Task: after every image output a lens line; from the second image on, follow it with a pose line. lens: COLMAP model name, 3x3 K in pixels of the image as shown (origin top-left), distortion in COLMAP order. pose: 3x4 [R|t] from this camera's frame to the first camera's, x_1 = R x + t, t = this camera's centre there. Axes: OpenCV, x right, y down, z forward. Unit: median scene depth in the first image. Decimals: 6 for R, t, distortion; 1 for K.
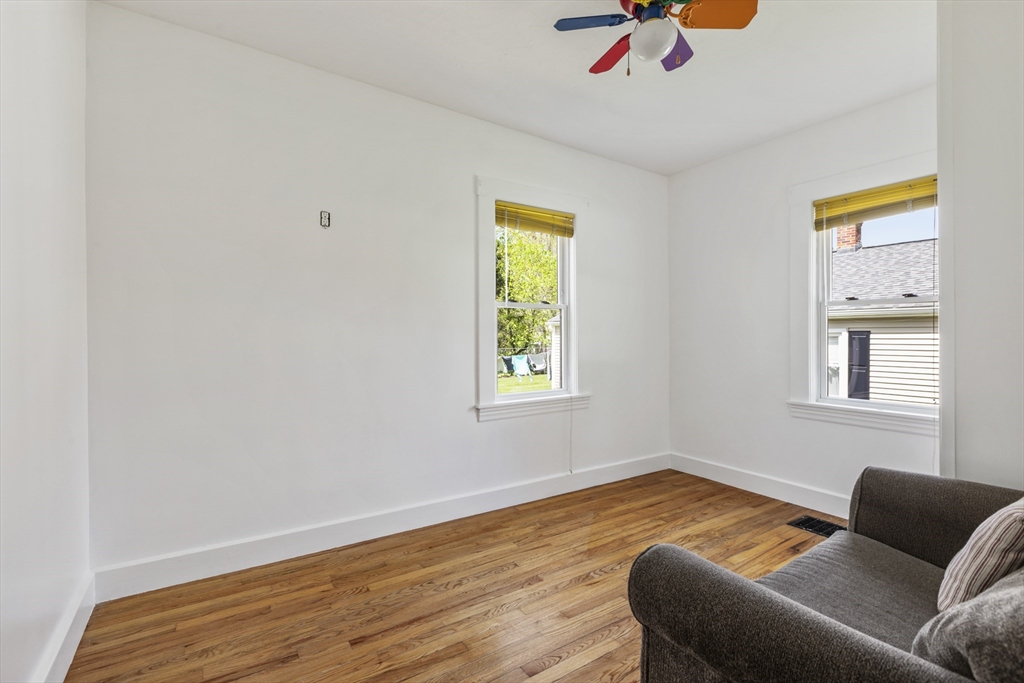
lens RADIAL K [[458.8, 0, 509.1], [0, 458.8, 338.6], [0, 0, 1]] dist [-0.000747, -0.000412]
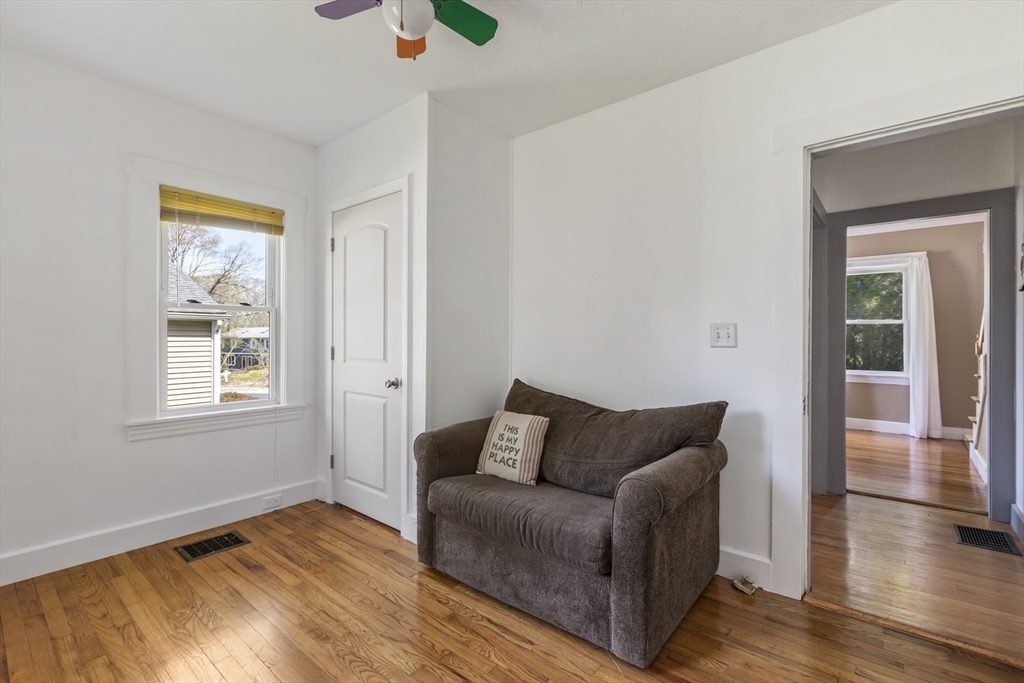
lens RADIAL K [[458.8, 0, 509.1], [0, 458.8, 338.6], [0, 0, 1]] dist [-0.000747, -0.000412]
pose [[-0.286075, -0.004289, 0.958198, -0.361989], [0.005055, 0.999969, 0.005985, -0.012354], [-0.958194, 0.006556, -0.286044, 0.637895]]
